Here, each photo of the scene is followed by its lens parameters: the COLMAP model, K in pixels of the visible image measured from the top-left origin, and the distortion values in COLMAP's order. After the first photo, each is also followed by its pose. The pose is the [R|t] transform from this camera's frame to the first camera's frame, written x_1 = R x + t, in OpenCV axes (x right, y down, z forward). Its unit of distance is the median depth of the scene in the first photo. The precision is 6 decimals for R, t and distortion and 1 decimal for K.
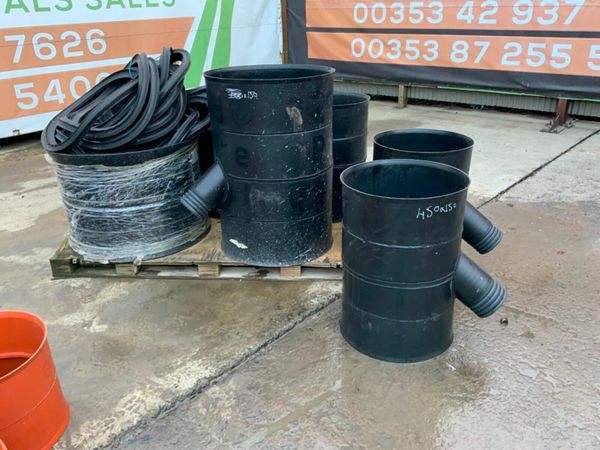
lens RADIAL K [[486.1, 0, 297.5], [0, 486.1, 244.6], [0, 0, 1]] dist [-0.011339, -0.004127]
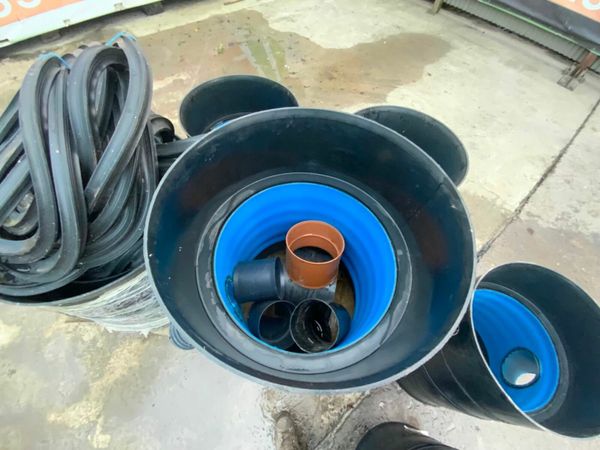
lens RADIAL K [[238.7, 0, 300.0], [0, 238.7, 225.0], [0, 0, 1]] dist [-0.000758, -0.010434]
pose [[0.990594, 0.136402, 0.010871, -0.063500], [-0.118883, 0.818585, 0.561948, -0.401907], [0.067752, -0.557954, 0.827101, 0.722604]]
